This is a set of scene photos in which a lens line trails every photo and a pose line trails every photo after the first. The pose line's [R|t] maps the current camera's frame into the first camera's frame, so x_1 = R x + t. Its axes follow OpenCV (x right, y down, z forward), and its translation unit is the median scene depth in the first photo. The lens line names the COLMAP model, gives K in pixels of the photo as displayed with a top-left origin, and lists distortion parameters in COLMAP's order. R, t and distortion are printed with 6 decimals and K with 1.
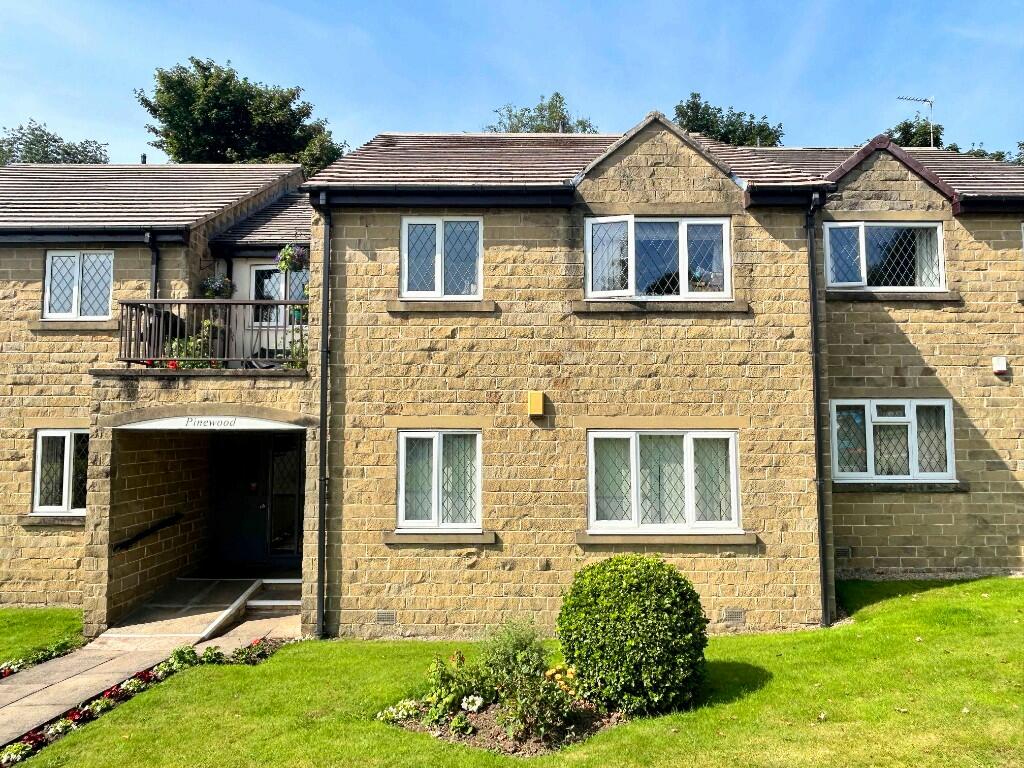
lens RADIAL K [[665.3, 0, 512.0], [0, 665.3, 384.0], [0, 0, 1]] dist [-0.001678, -0.003072]
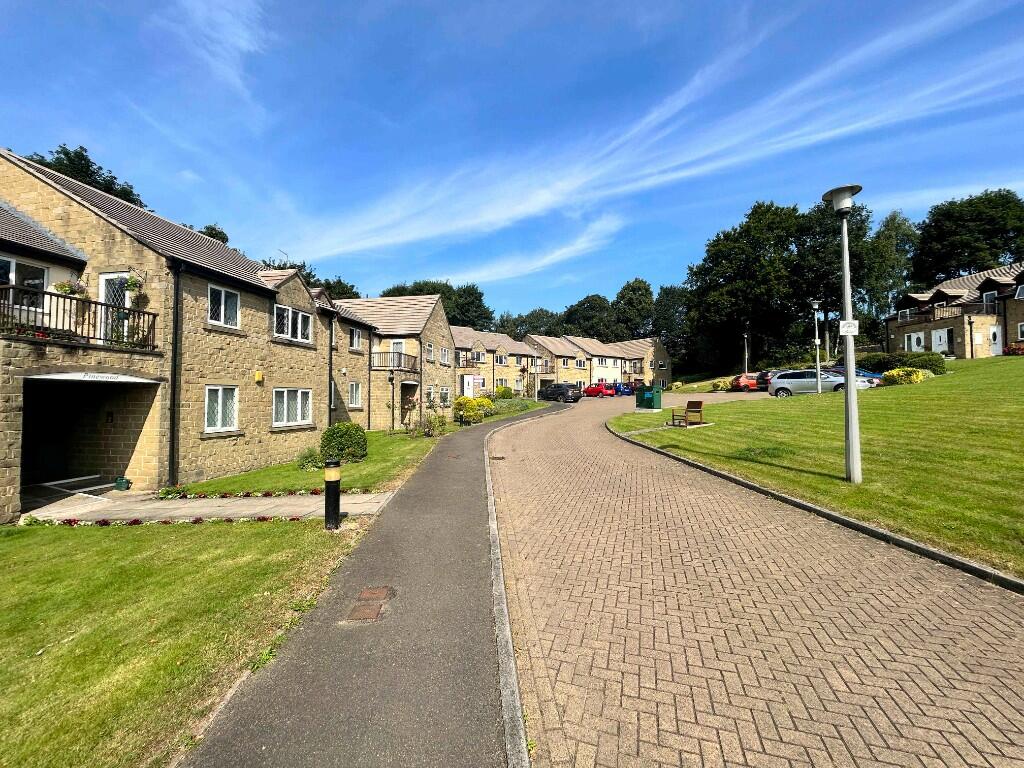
lens RADIAL K [[412.1, 0, 512.0], [0, 412.1, 384.0], [0, 0, 1]] dist [0.000913, 0.000172]
pose [[0.189251, 0.034550, 0.981321, -1.251785], [-0.069590, 0.997340, -0.021693, 0.025878], [-0.979460, -0.064185, 0.191152, -0.202851]]
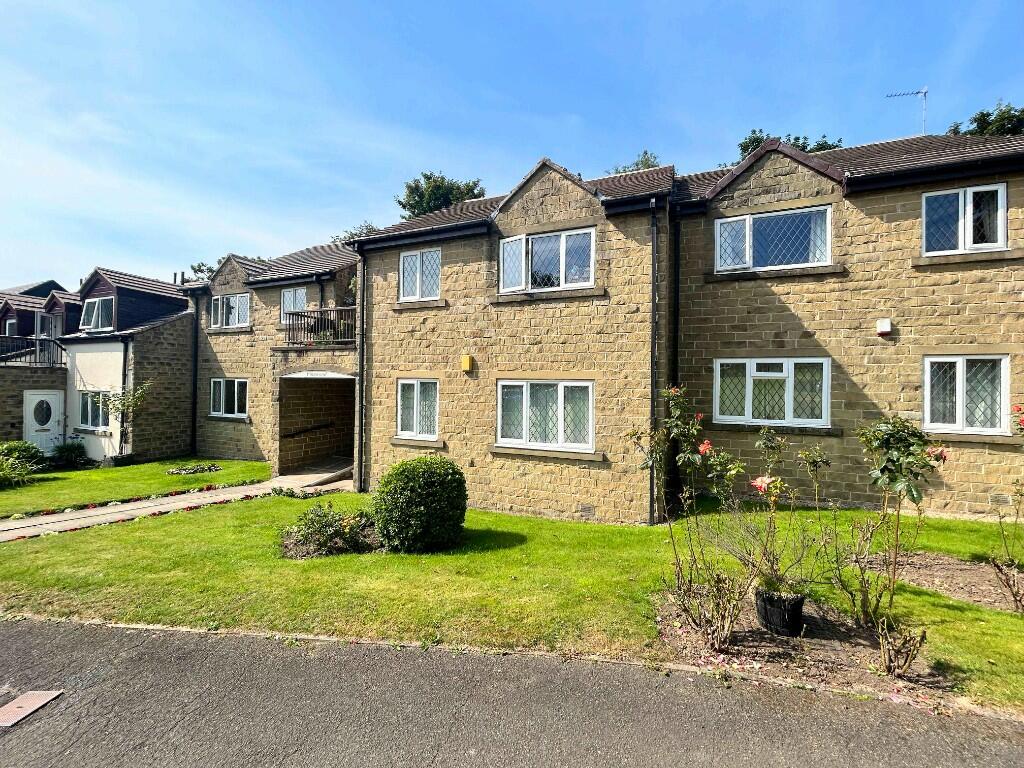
lens RADIAL K [[412.1, 0, 512.0], [0, 412.1, 384.0], [0, 0, 1]] dist [0.000913, 0.000172]
pose [[0.923317, 0.011229, -0.383875, 0.503725], [0.013472, 0.998010, 0.061596, 0.020155], [0.383803, -0.062044, 0.921328, 0.128033]]
